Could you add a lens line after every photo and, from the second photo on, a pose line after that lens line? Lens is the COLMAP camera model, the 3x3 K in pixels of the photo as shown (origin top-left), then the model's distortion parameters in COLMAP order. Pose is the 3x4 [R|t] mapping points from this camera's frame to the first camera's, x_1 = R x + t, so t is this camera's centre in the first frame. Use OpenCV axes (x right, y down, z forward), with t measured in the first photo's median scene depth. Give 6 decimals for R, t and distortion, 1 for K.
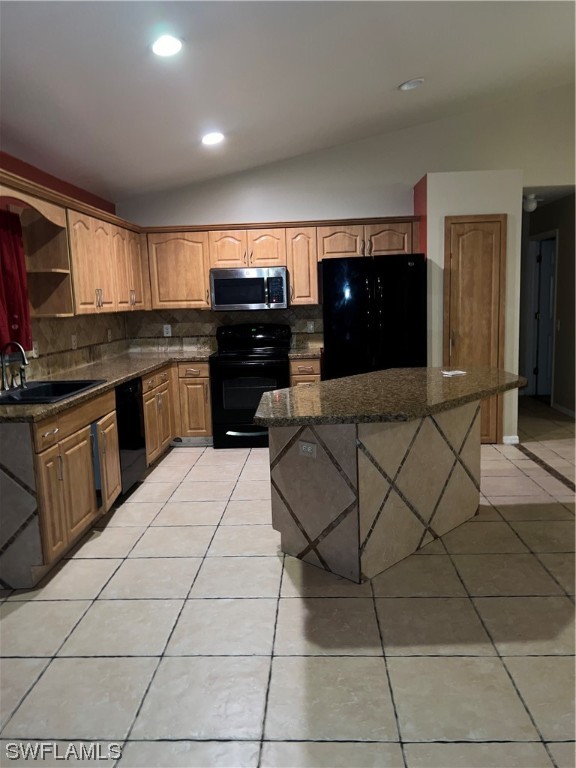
lens RADIAL K [[584.9, 0, 290.2], [0, 584.9, 385.0], [0, 0, 1]] dist [0.028761, -0.027663]
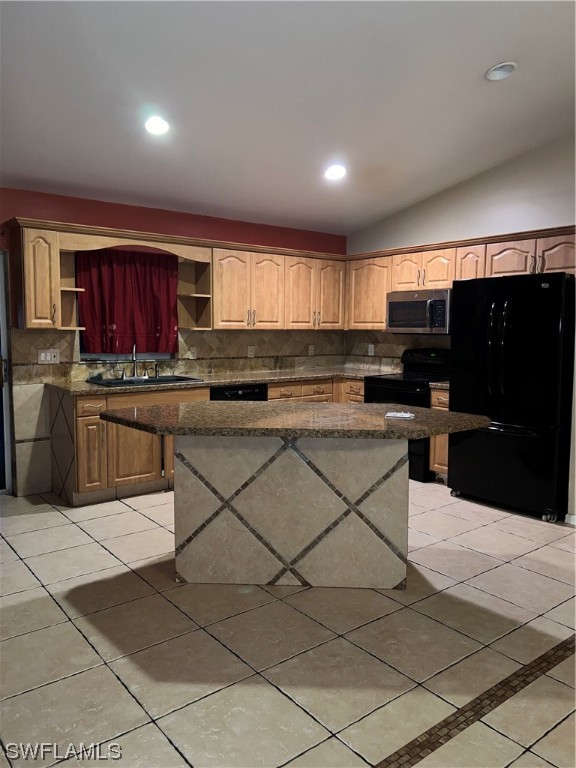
lens RADIAL K [[584.9, 0, 289.9], [0, 584.9, 382.0], [0, 0, 1]] dist [0.028761, -0.027663]
pose [[0.650686, 0.111285, -0.751148, 0.541983], [-0.140646, 0.989749, 0.024799, -0.044594], [0.746208, 0.089510, 0.659668, 0.212606]]
